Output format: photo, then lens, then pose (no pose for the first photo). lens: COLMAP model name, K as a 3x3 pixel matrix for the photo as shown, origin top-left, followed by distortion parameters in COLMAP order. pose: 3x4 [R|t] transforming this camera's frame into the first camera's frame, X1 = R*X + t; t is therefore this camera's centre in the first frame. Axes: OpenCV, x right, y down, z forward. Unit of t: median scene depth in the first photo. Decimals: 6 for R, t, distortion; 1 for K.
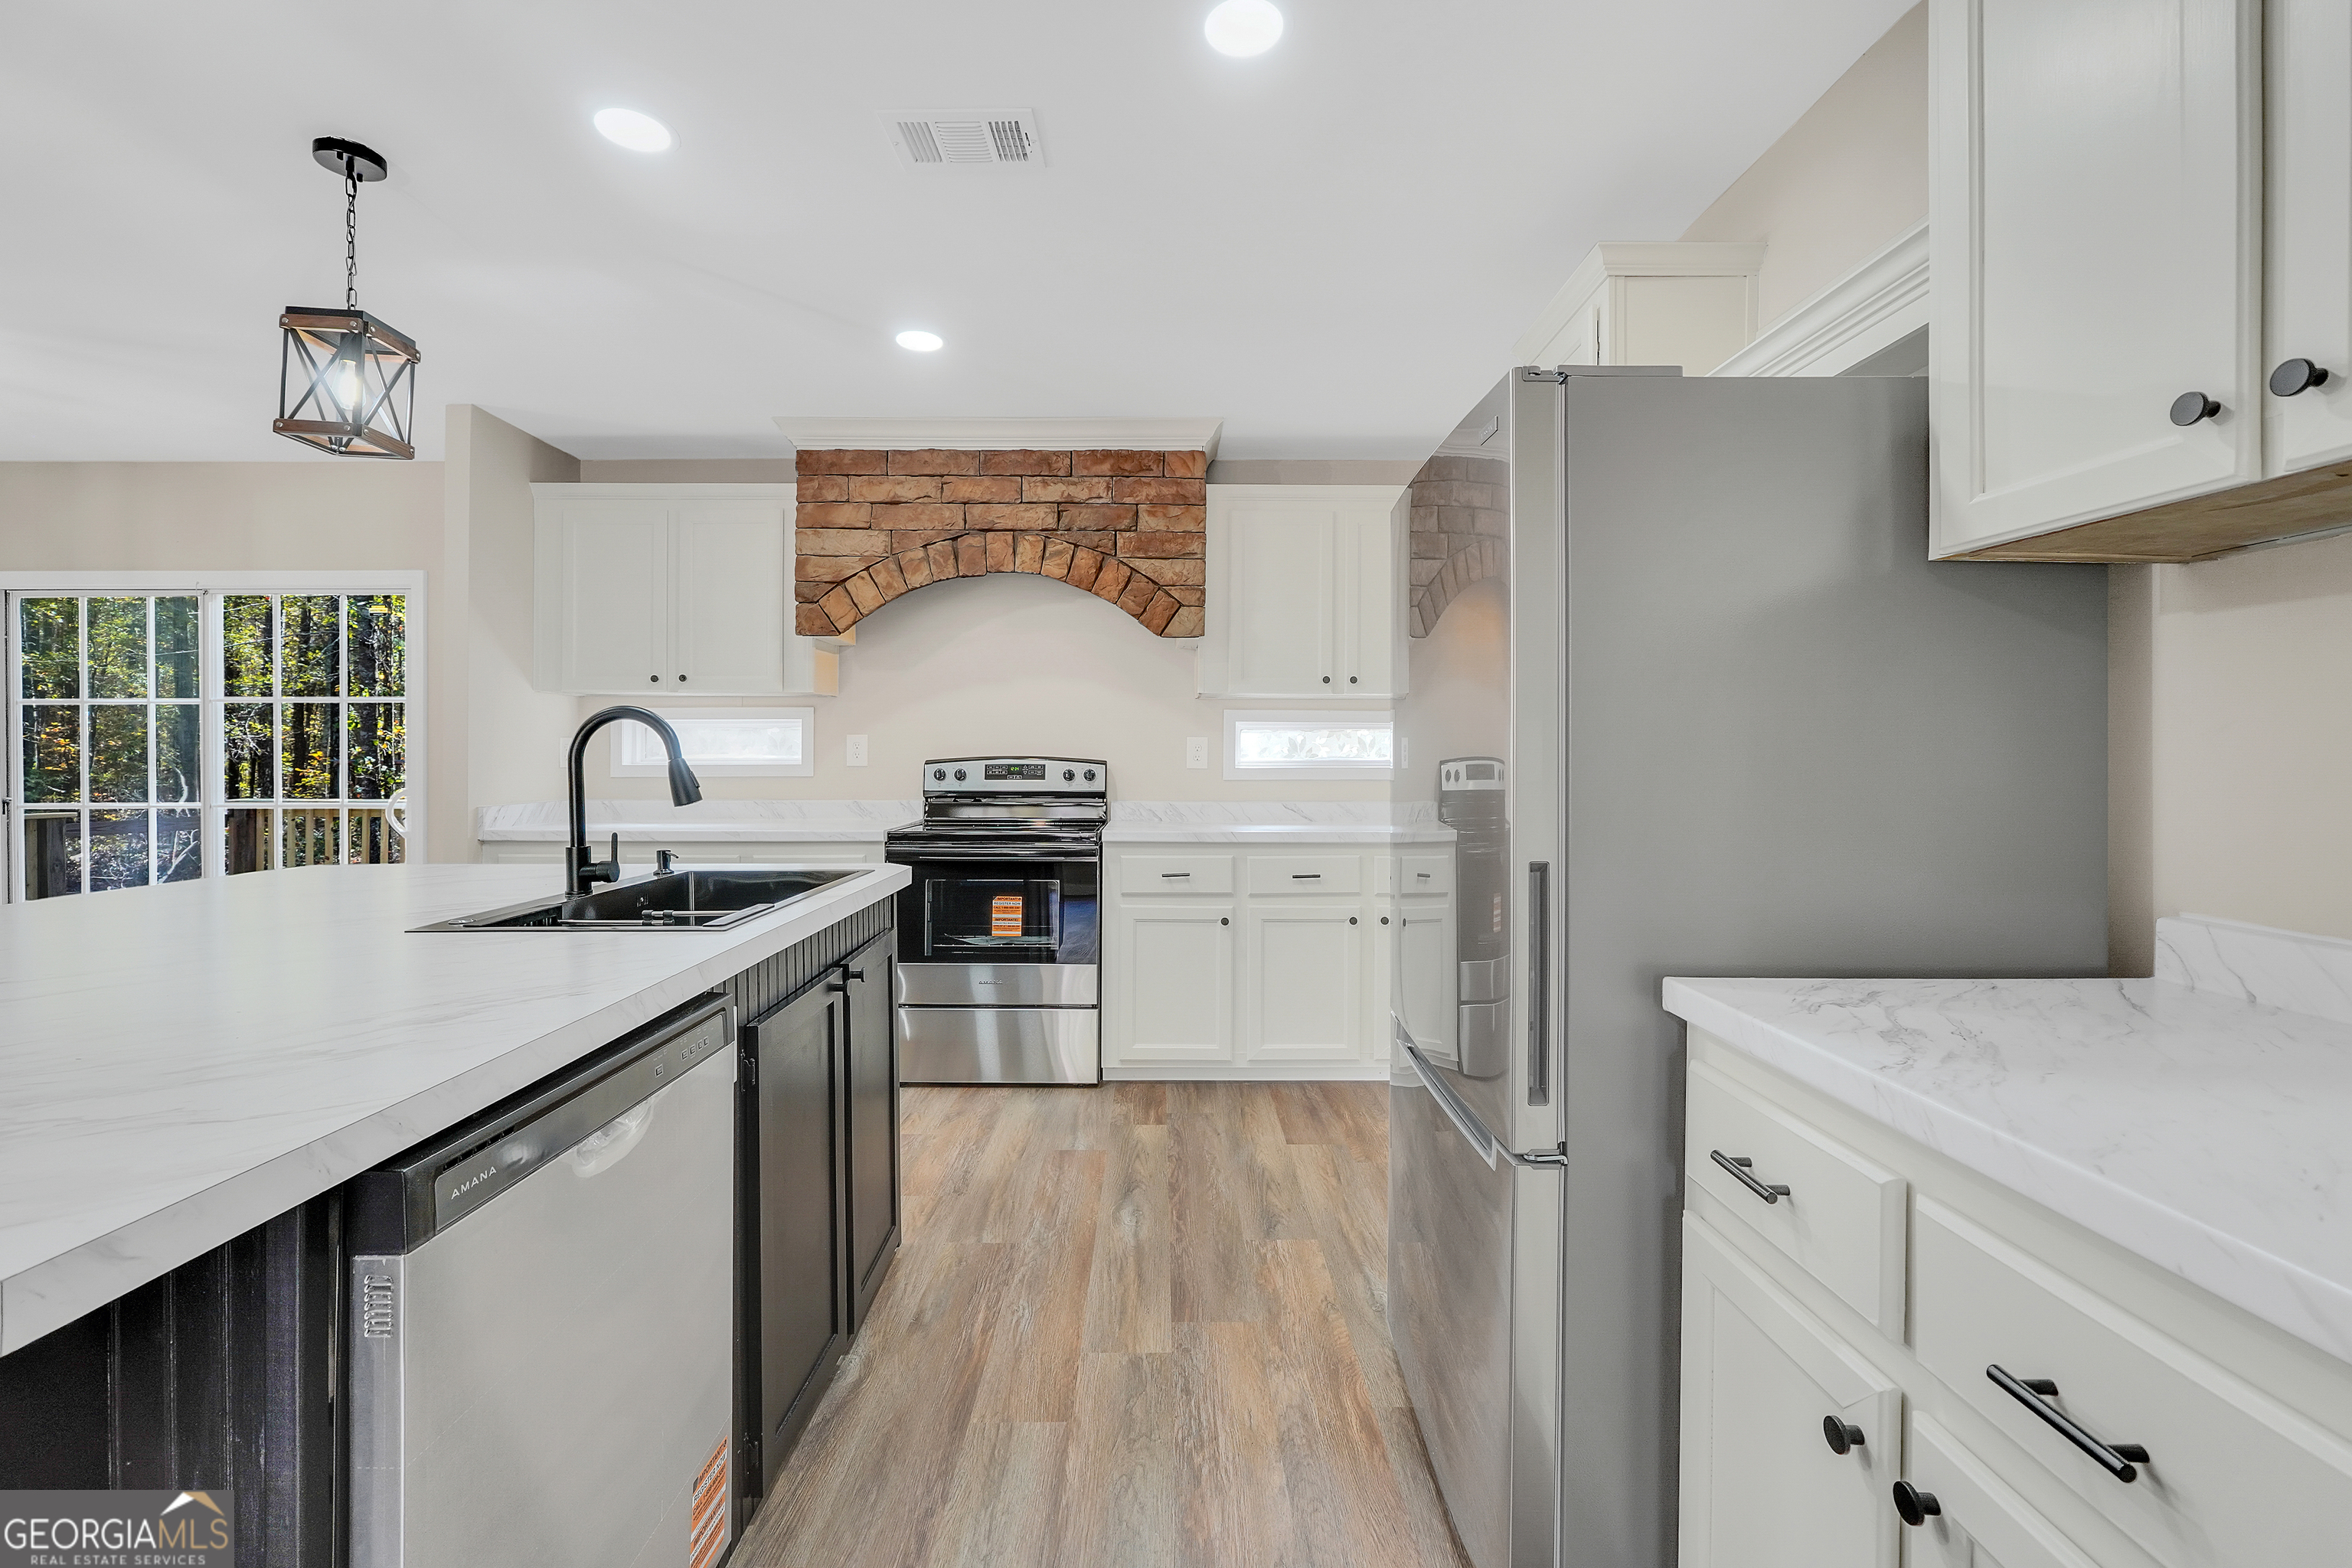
lens RADIAL K [[999.9, 0, 1159.6], [0, 999.9, 760.0], [0, 0, 1]] dist [-0.021785, 0.007617]
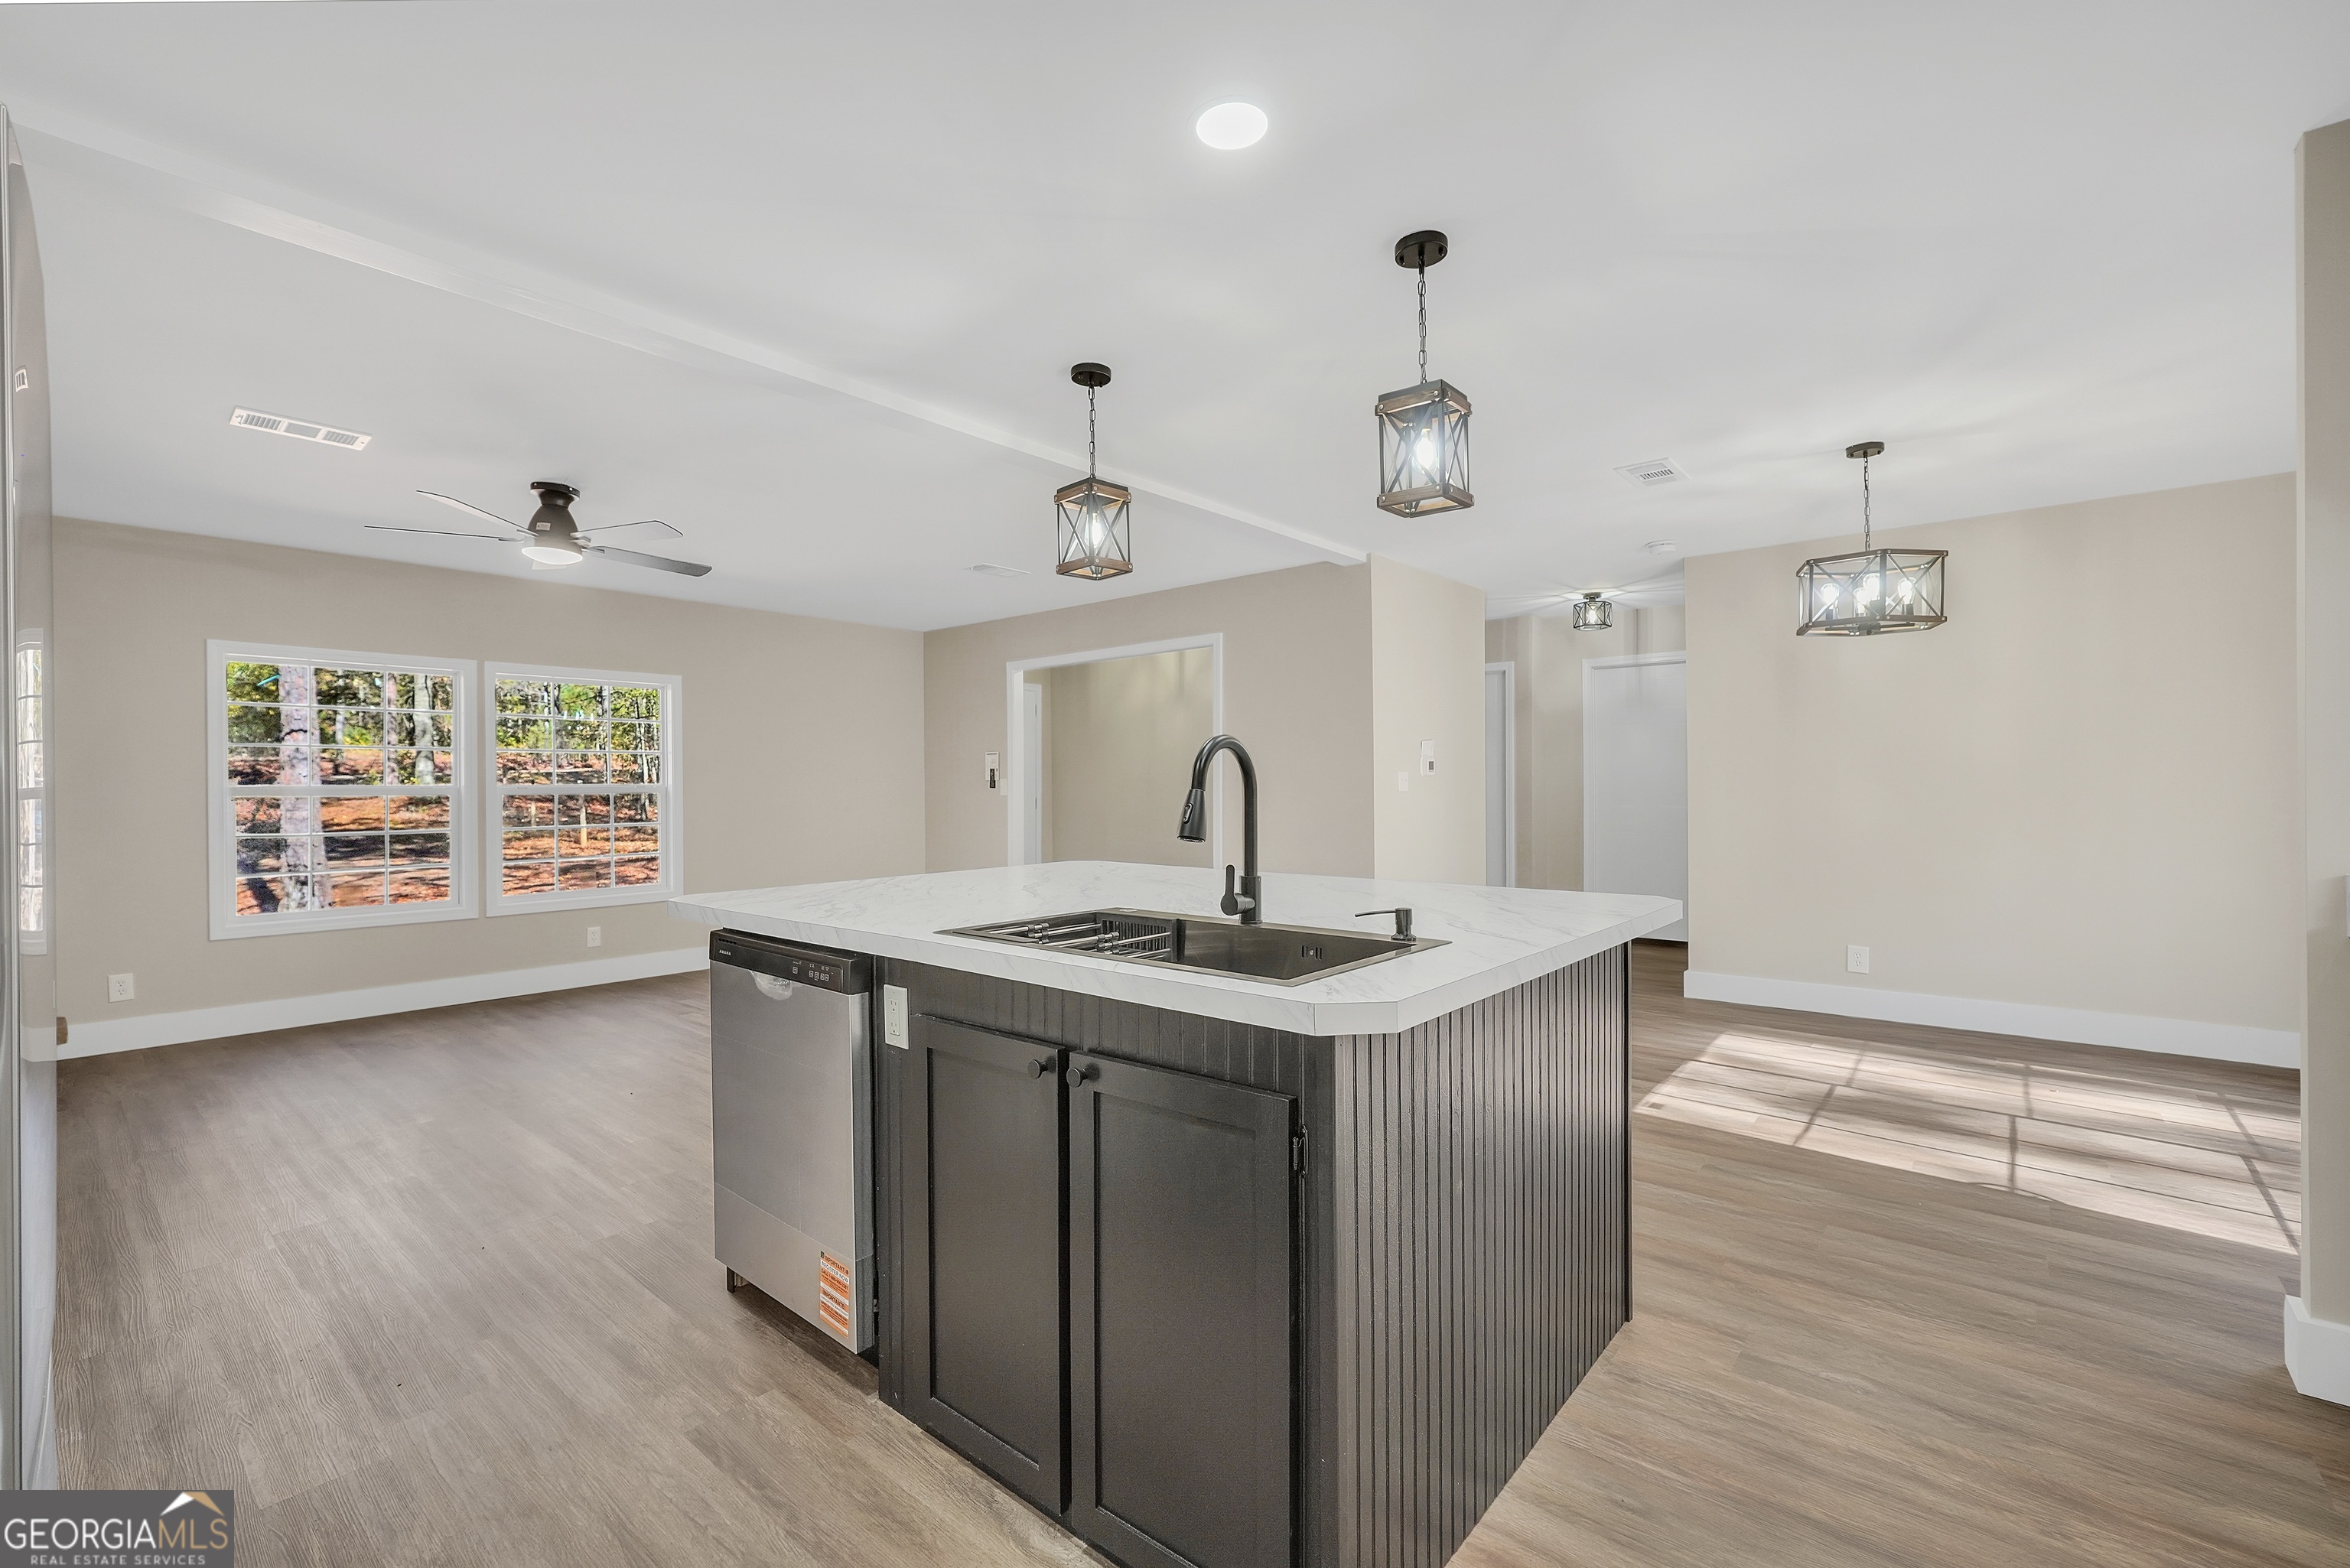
lens RADIAL K [[1001.2, 0, 1147.5], [0, 1001.2, 775.1], [0, 0, 1]] dist [-0.023931, 0.007473]
pose [[-0.659646, -0.000703, -0.751576, 0.126970], [0.003734, 0.999984, -0.004213, -0.006386], [0.751567, -0.005586, -0.659633, 0.829861]]
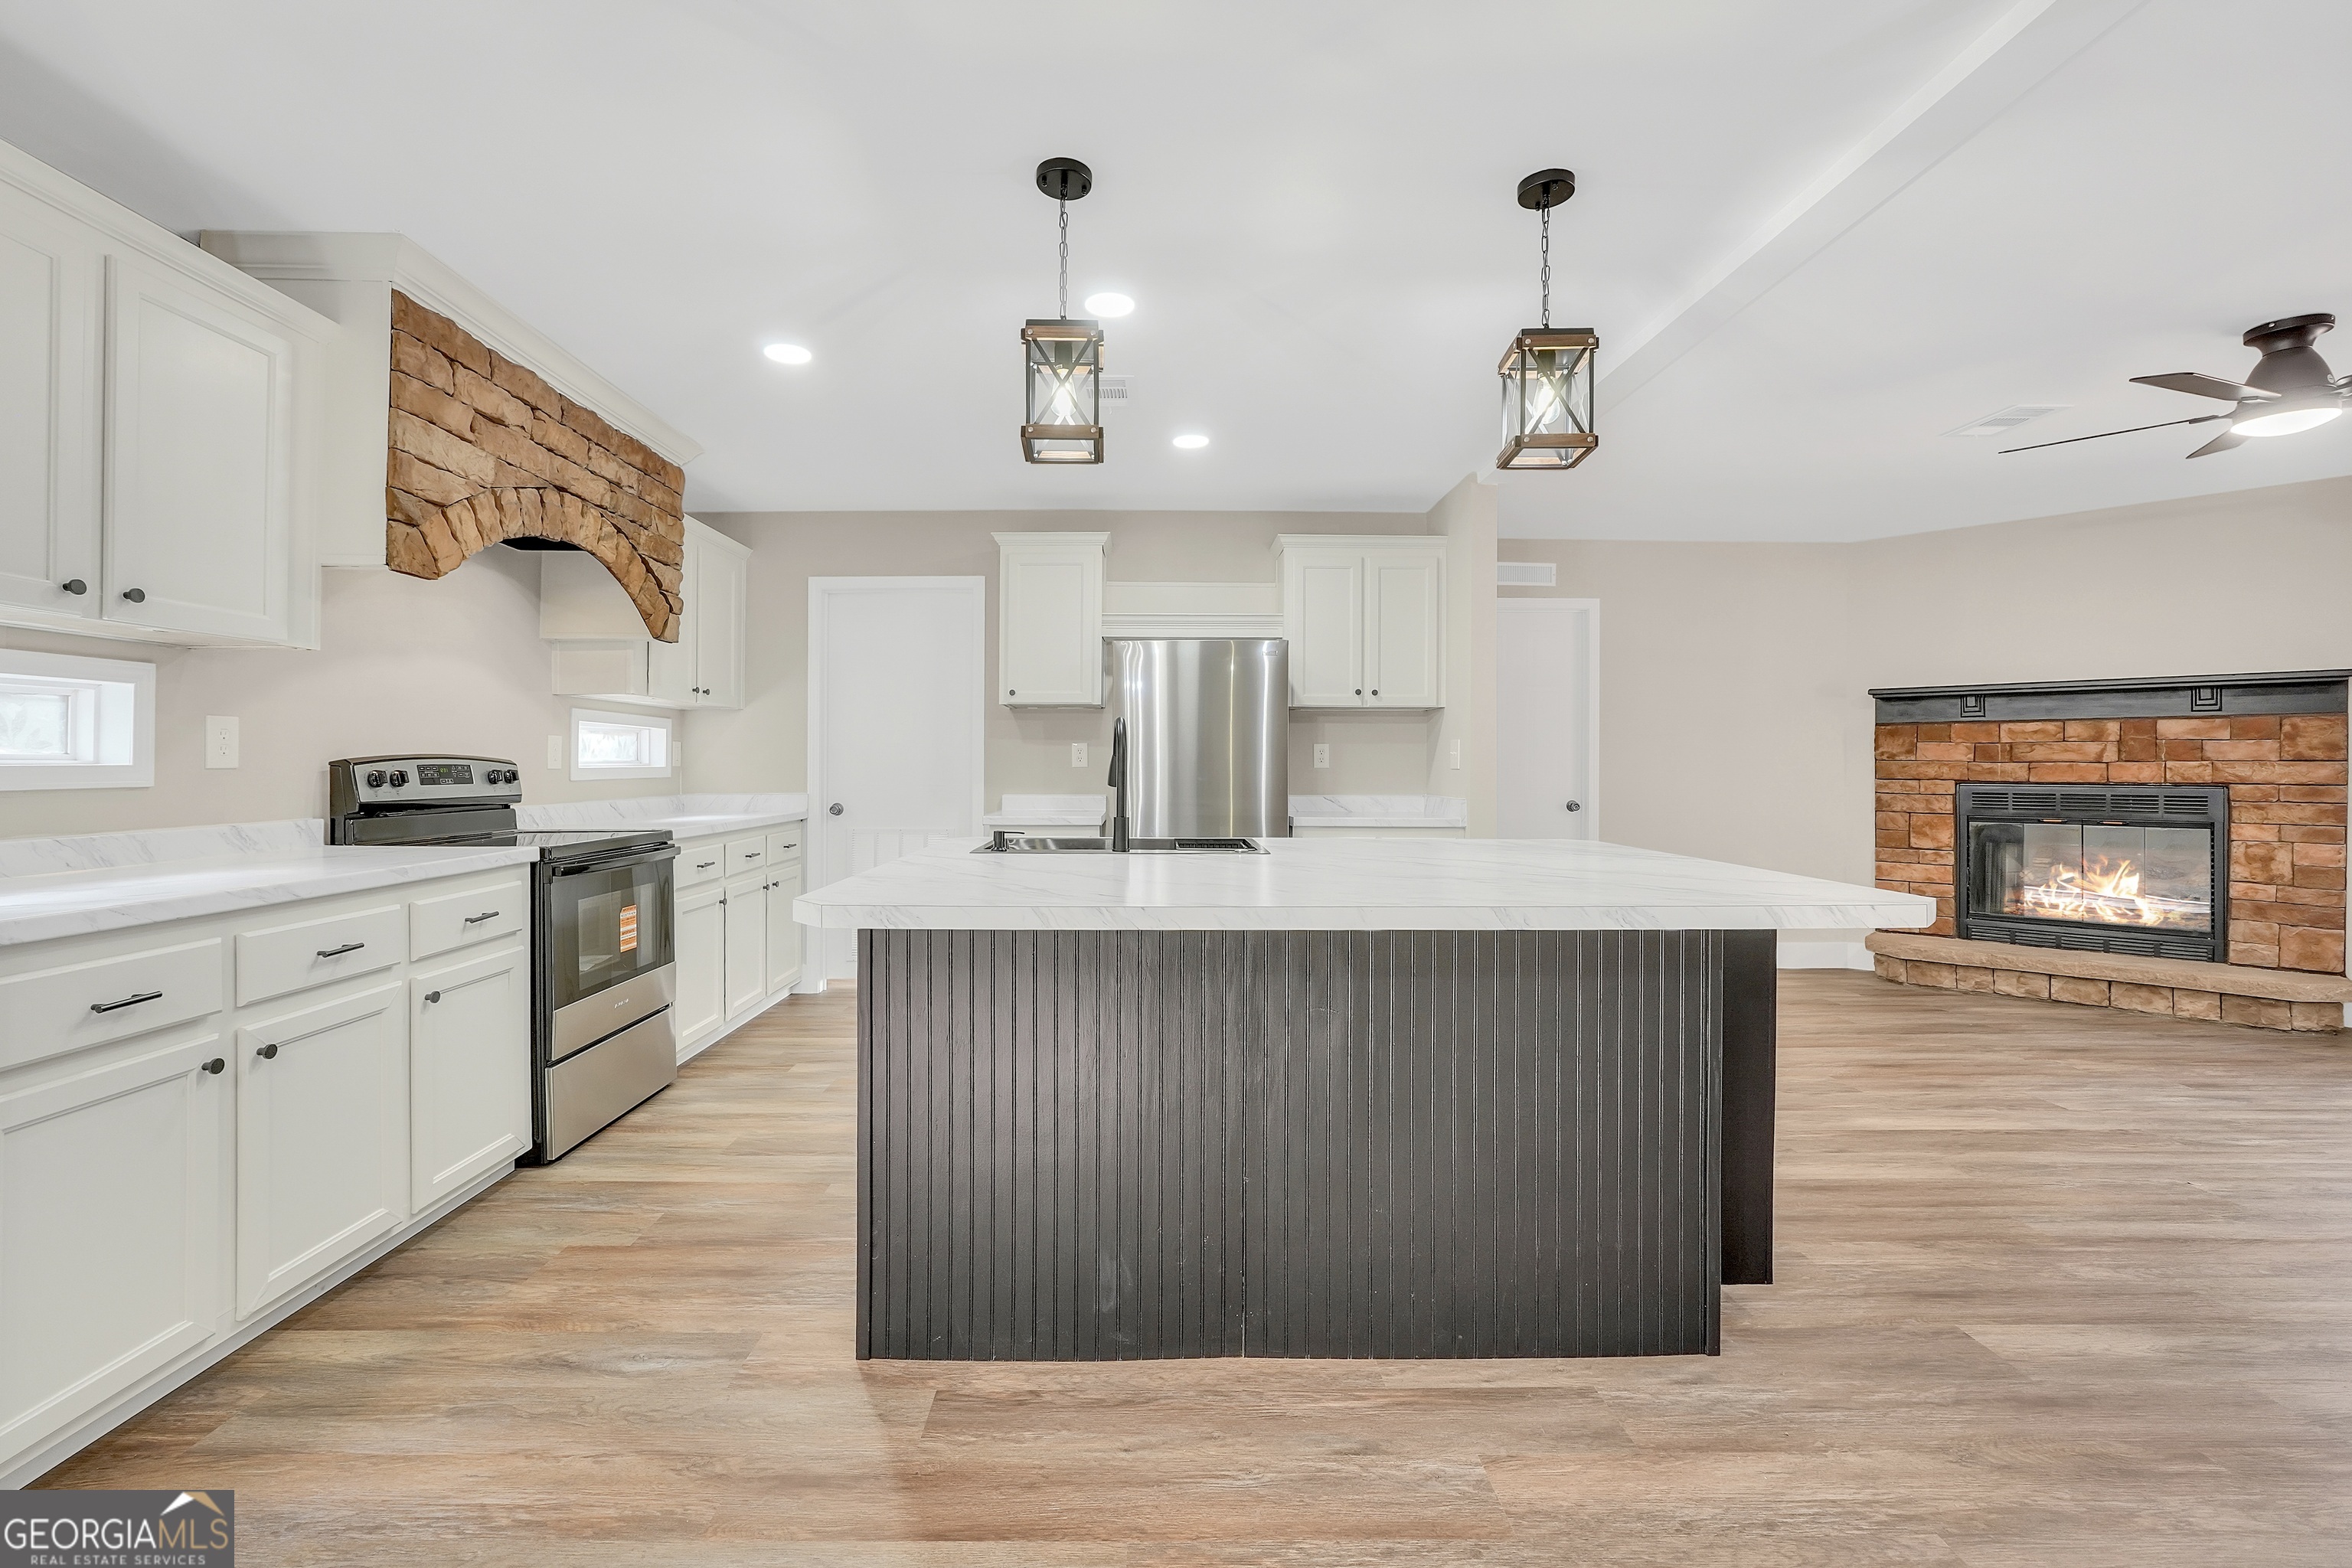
lens RADIAL K [[1004.0, 0, 1159.0], [0, 1004.0, 763.5], [0, 0, 1]] dist [-0.020524, 0.007626]
pose [[-0.009443, -0.000195, 0.999955, -1.032823], [0.004504, 0.999990, 0.000237, 0.006568], [-0.999945, 0.004506, -0.009442, 0.500078]]
